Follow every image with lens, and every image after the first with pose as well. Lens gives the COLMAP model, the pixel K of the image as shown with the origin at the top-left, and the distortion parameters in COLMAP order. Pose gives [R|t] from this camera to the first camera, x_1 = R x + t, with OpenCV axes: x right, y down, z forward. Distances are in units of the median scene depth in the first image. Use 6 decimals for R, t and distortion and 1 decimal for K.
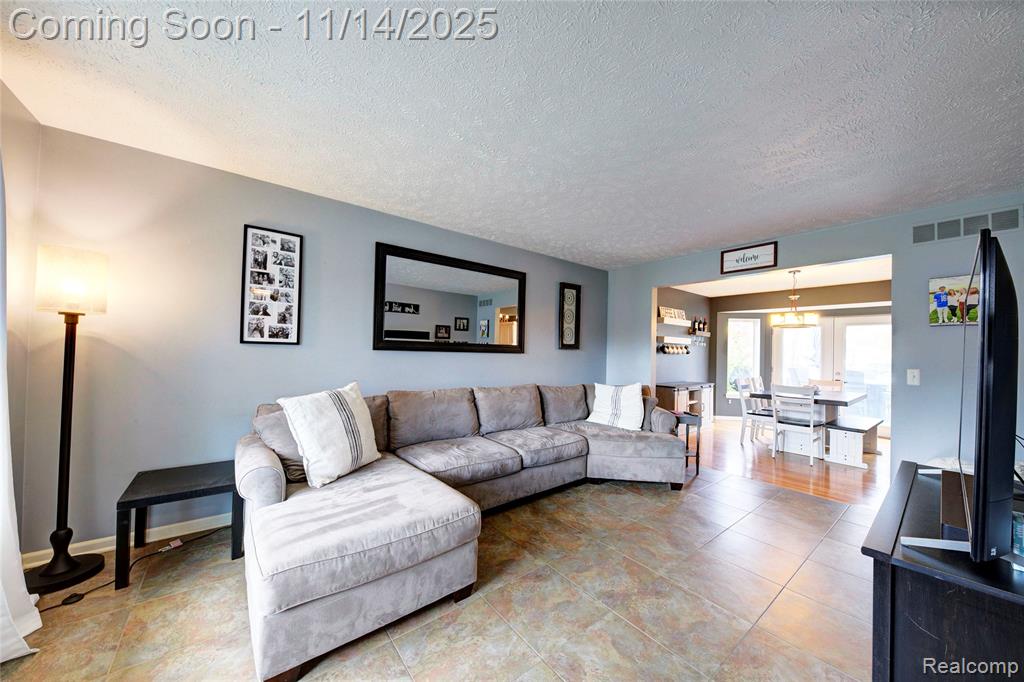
lens RADIAL K [[354.2, 0, 514.4], [0, 354.2, 345.9], [0, 0, 1]] dist [0.001527, -0.001457]
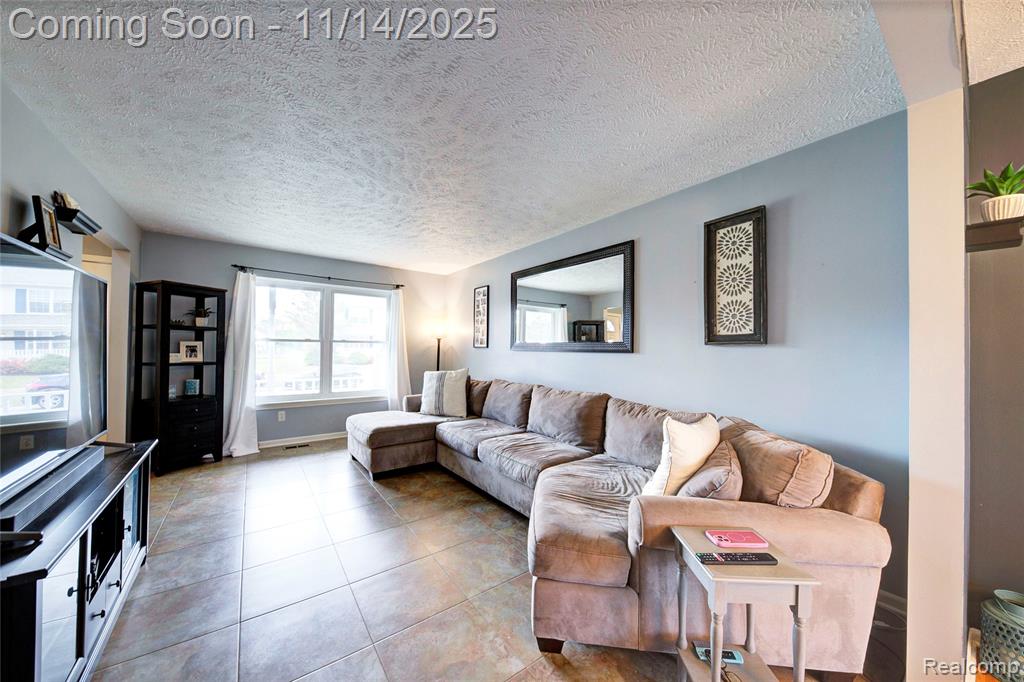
lens RADIAL K [[354.2, 0, 508.9], [0, 354.2, 347.0], [0, 0, 1]] dist [0.001527, -0.001457]
pose [[-0.037838, -0.033866, -0.998710, 1.084681], [-0.000870, 0.999426, -0.033858, 0.048803], [0.999284, -0.000412, -0.037846, 1.133859]]
